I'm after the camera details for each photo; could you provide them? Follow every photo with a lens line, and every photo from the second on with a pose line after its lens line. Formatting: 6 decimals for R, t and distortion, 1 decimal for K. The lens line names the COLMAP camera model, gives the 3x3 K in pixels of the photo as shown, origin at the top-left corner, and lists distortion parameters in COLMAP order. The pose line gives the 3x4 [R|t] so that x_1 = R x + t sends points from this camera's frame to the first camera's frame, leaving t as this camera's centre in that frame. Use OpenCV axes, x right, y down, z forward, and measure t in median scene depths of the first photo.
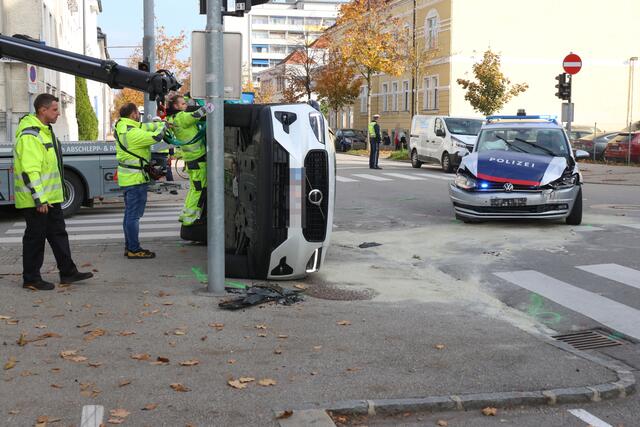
lens RADIAL K [[828.7, 0, 320.0], [0, 828.7, 213.5], [0, 0, 1]] dist [0.002155, 0.016937]
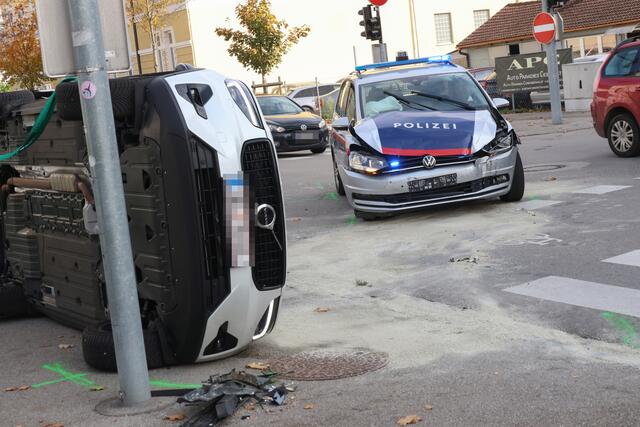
lens RADIAL K [[1088.1, 0, 320.0], [0, 1088.1, 213.5], [0, 0, 1]] dist [0.006352, 0.076320]
pose [[0.949014, -0.145953, 0.279410, -0.122754], [0.145655, 0.989092, 0.021949, -0.021805], [-0.279566, 0.019868, 0.959921, 0.142208]]
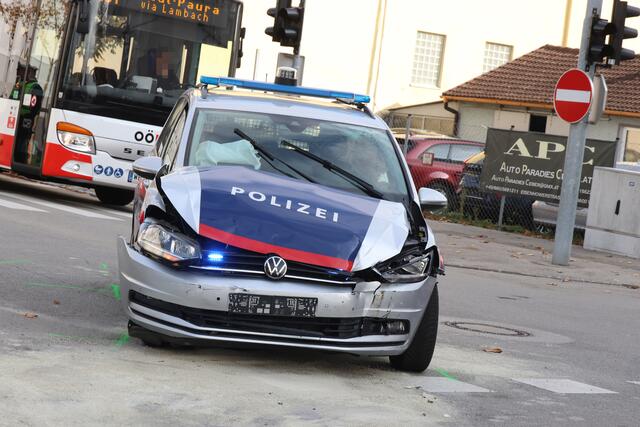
lens RADIAL K [[1950.8, 0, 320.0], [0, 1950.8, 213.5], [0, 0, 1]] dist [-0.023638, -0.504677]
pose [[0.930478, 0.096845, 0.353315, -0.082340], [-0.086525, 0.995236, -0.044927, -0.017123], [-0.355982, 0.011233, 0.934425, 0.124966]]
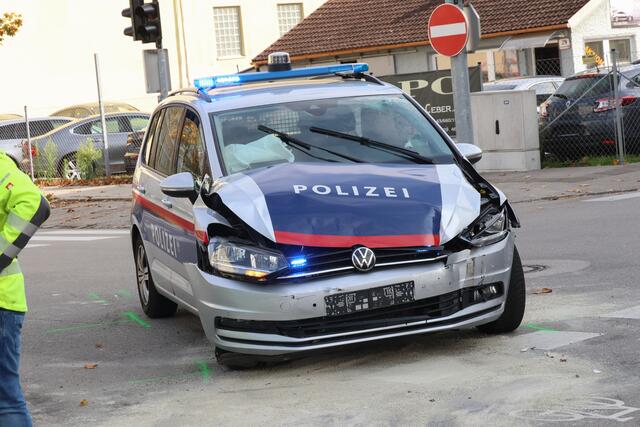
lens RADIAL K [[1801.4, 0, 320.0], [0, 1801.4, 213.5], [0, 0, 1]] dist [-0.044971, 0.625091]
pose [[0.882726, -0.113099, 0.456073, -0.153461], [0.137592, 0.990272, -0.020736, -0.037301], [-0.449291, 0.081056, 0.889701, 0.288491]]
